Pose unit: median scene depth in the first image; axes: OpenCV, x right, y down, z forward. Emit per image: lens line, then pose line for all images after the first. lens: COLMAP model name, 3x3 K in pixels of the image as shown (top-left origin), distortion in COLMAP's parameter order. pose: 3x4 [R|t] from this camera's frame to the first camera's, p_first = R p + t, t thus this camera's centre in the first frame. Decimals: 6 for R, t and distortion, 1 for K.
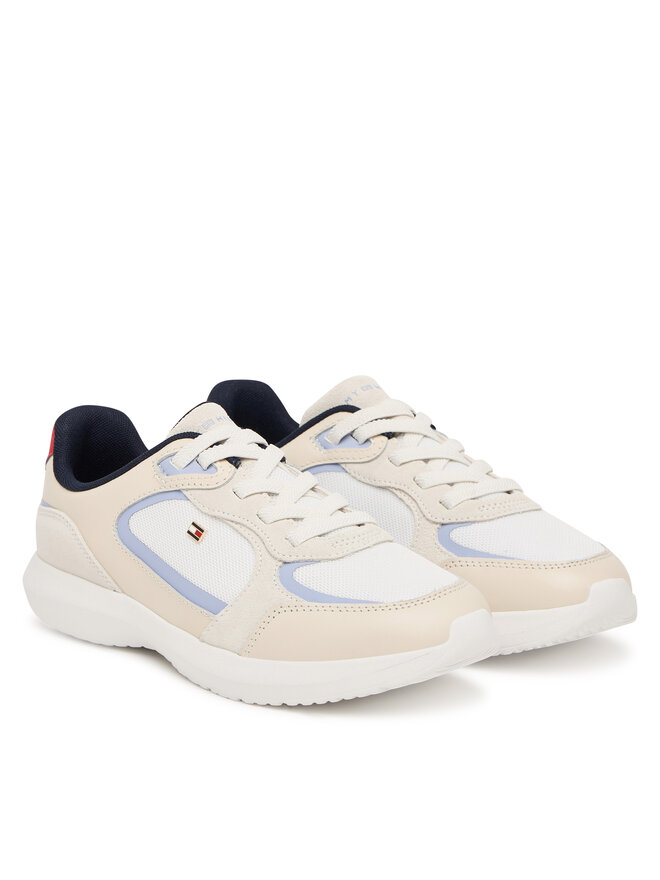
lens RADIAL K [[2615.8, 0, 329.5], [0, 2615.8, 439.9], [0, 0, 1]] dist [0.226425, 0.000000]
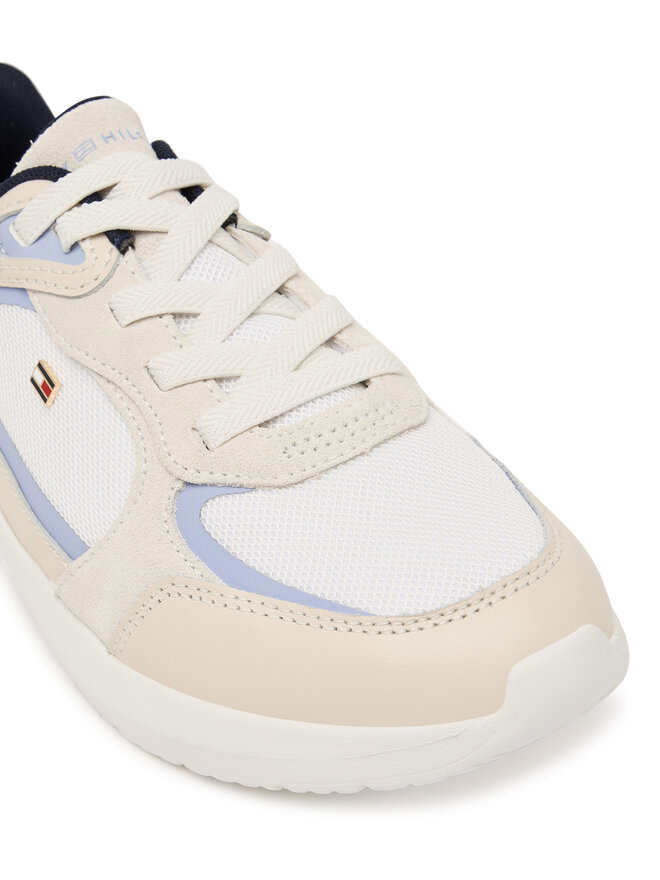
lens RADIAL K [[1863.3, 0, 330.8], [0, 1863.3, 440.4], [0, 0, 1]] dist [-0.096866, 0.000000]
pose [[0.983699, 0.037255, -0.175923, 0.068689], [0.022251, 0.945568, 0.324664, -0.071285], [0.178442, -0.323286, 0.929325, 0.681985]]
